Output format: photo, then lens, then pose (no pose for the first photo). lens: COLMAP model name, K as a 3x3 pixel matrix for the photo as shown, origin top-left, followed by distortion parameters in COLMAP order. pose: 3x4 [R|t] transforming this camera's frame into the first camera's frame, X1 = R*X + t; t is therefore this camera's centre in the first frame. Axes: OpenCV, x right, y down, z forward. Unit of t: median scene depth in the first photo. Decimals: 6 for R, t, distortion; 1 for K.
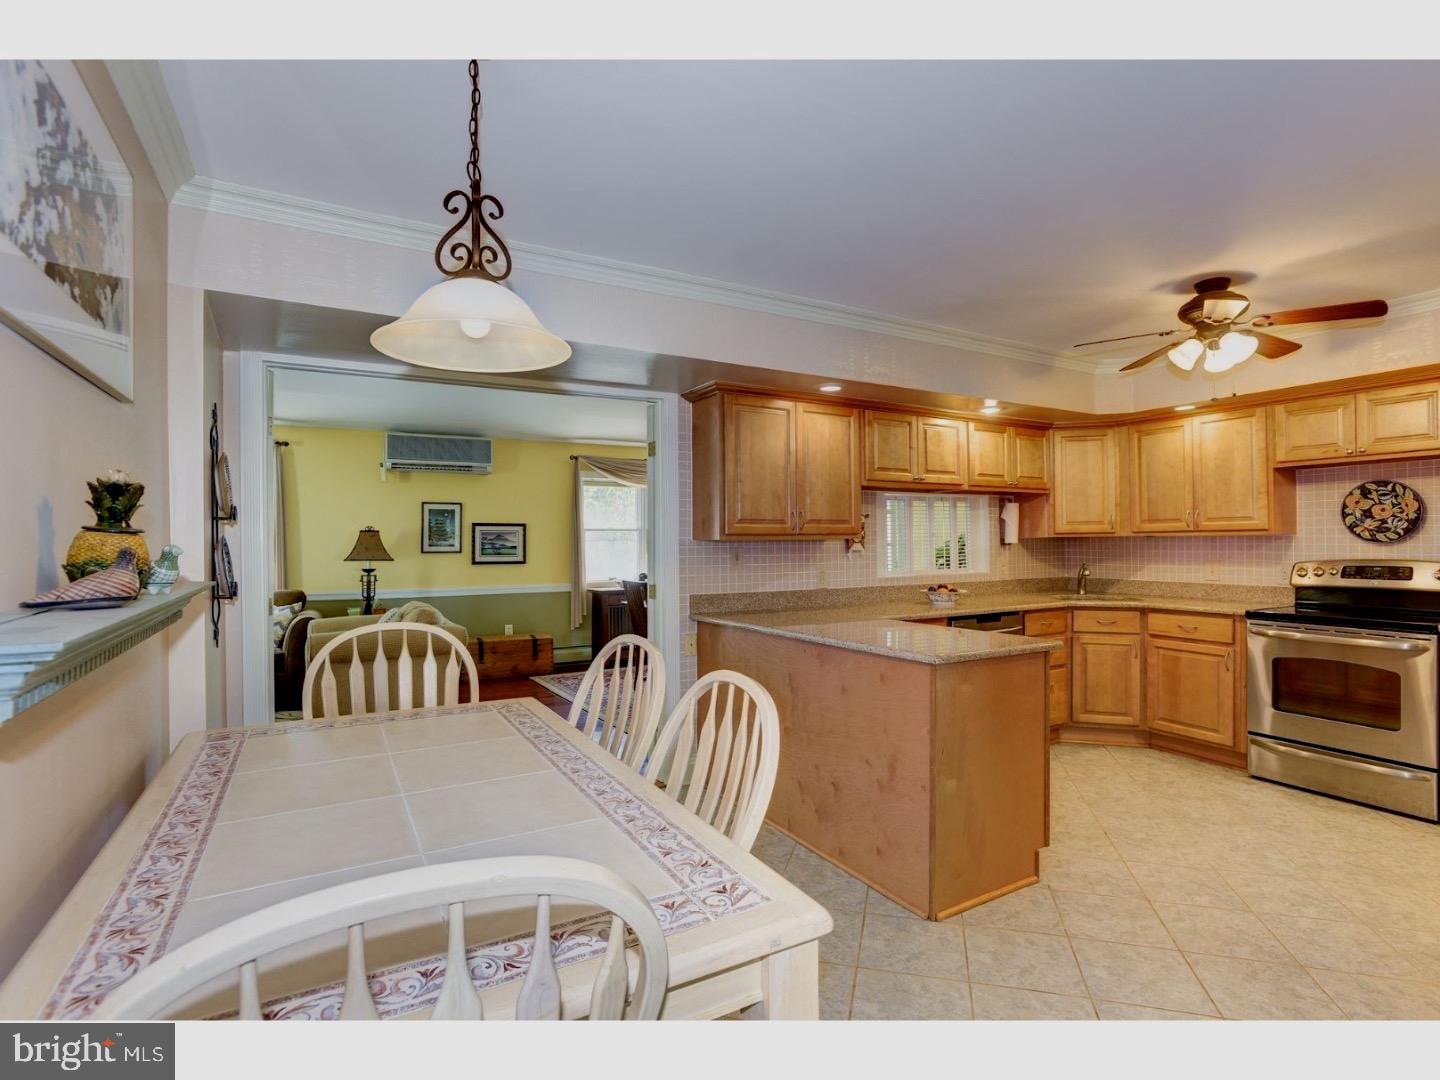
lens RADIAL K [[708.9, 0, 720.0], [0, 708.9, 540.0], [0, 0, 1]] dist [-0.017872, 0.022943]
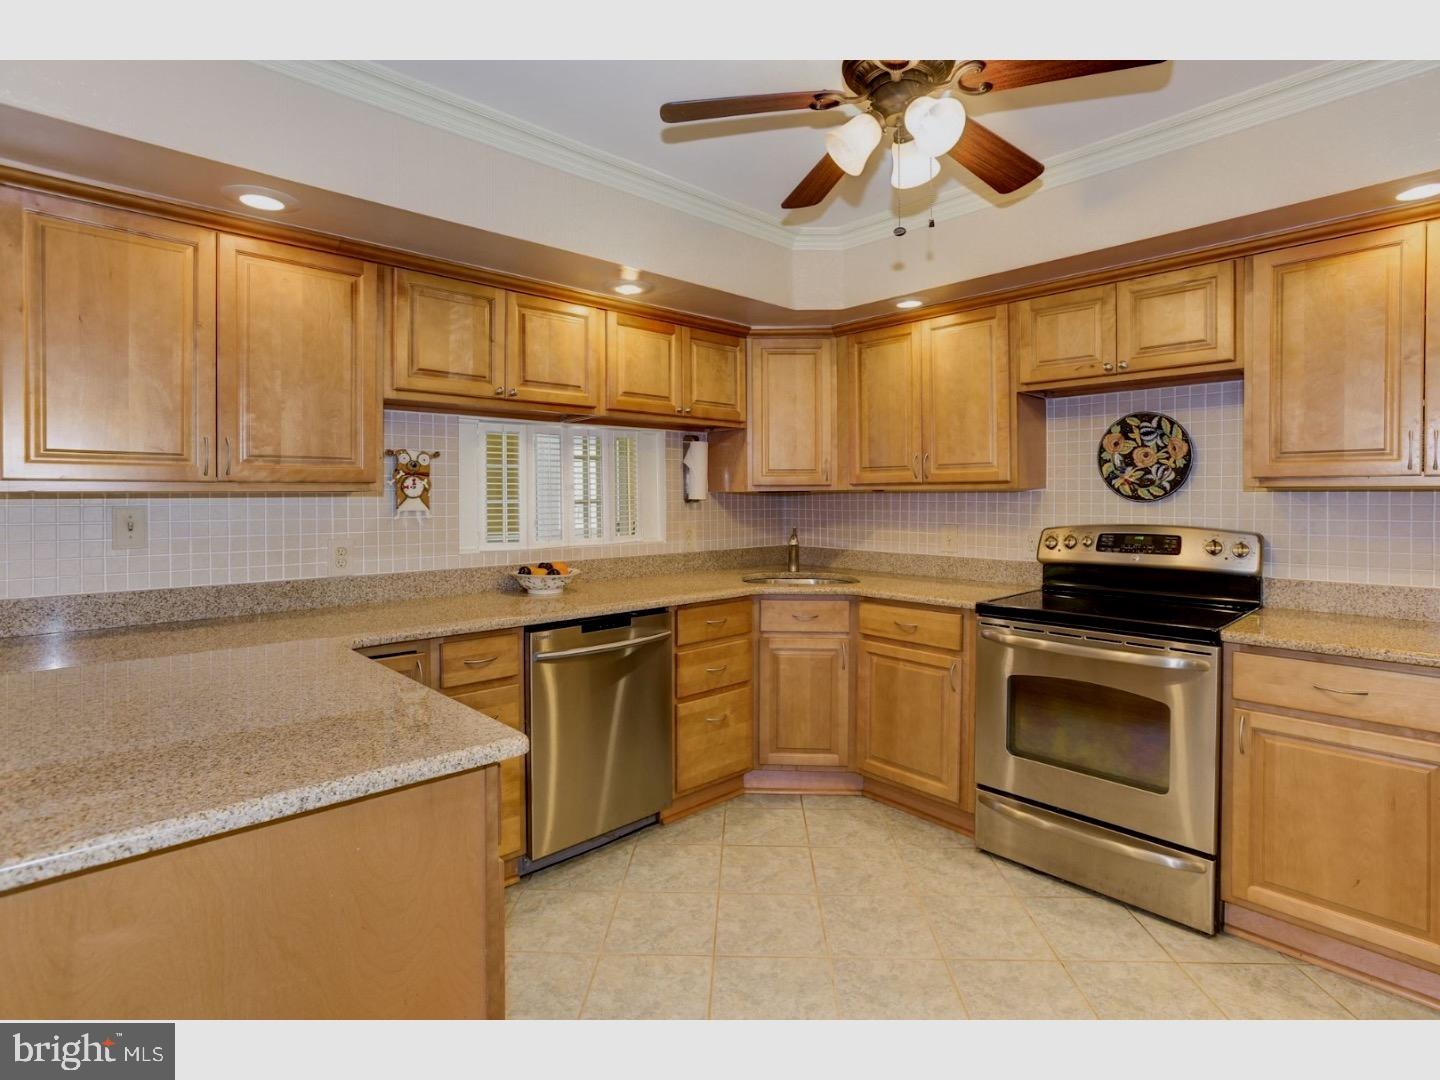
lens RADIAL K [[729.4, 0, 719.9], [0, 729.4, 504.0], [0, 0, 1]] dist [-0.000033, 0.000534]
pose [[0.972675, 0.001511, 0.232165, 0.314687], [-0.004400, 0.999919, 0.011925, 0.000036], [-0.232129, -0.012621, 0.972603, 0.350030]]
